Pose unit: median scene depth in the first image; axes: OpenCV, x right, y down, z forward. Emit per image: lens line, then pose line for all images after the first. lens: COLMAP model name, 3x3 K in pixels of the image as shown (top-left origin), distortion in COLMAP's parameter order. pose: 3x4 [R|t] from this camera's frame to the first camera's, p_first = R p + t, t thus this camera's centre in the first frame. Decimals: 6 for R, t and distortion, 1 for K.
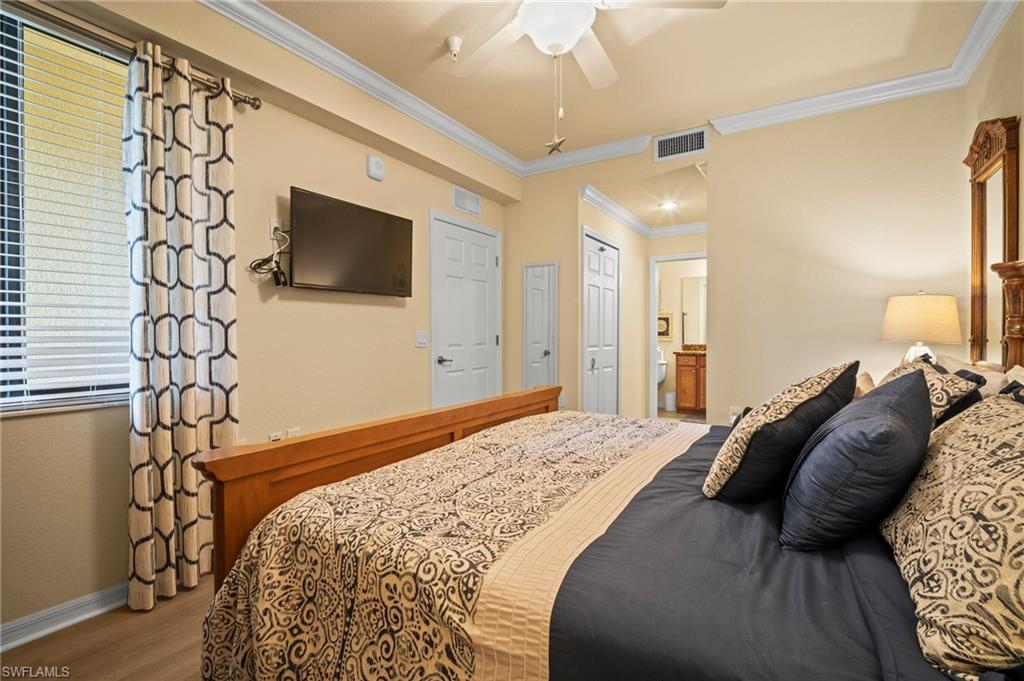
lens RADIAL K [[466.1, 0, 509.9], [0, 466.1, 339.9], [0, 0, 1]] dist [0.001988, -0.007332]
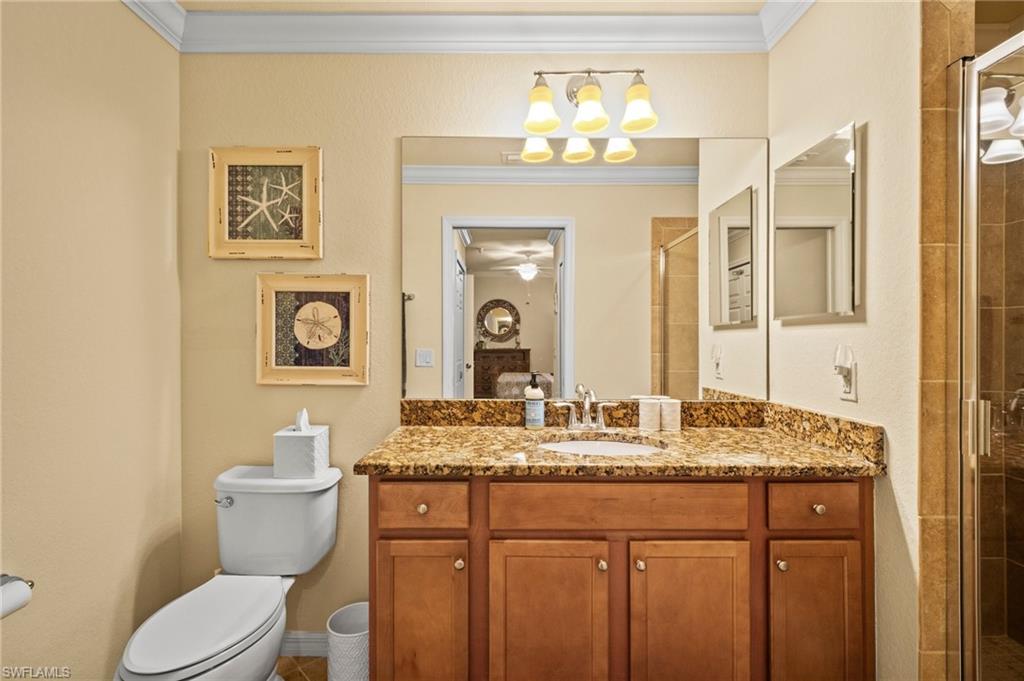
lens RADIAL K [[471.5, 0, 508.6], [0, 471.5, 337.8], [0, 0, 1]] dist [0.000188, -0.007574]
pose [[0.838356, 0.005726, 0.545094, 0.281659], [0.004759, 0.999830, -0.017822, -0.019812], [-0.545103, 0.017535, 0.838186, 0.760594]]
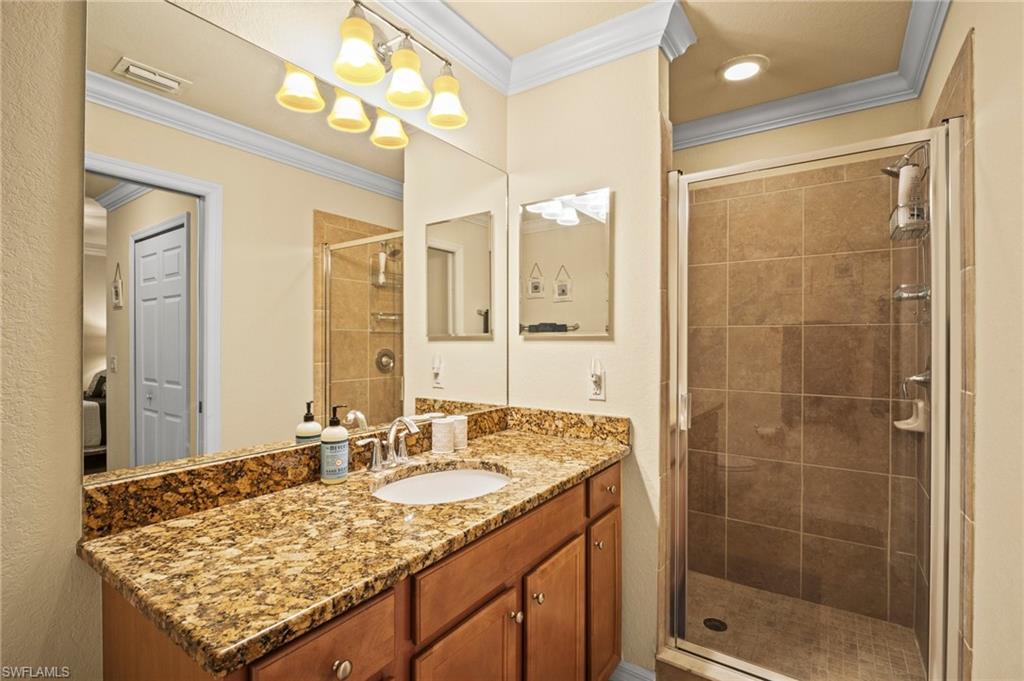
lens RADIAL K [[466.1, 0, 509.9], [0, 466.1, 339.9], [0, 0, 1]] dist [0.001988, -0.007332]
pose [[0.039222, 0.000865, 0.999230, 0.252213], [0.011953, 0.999928, -0.001335, -0.029626], [-0.999159, 0.011996, 0.039208, 0.886201]]
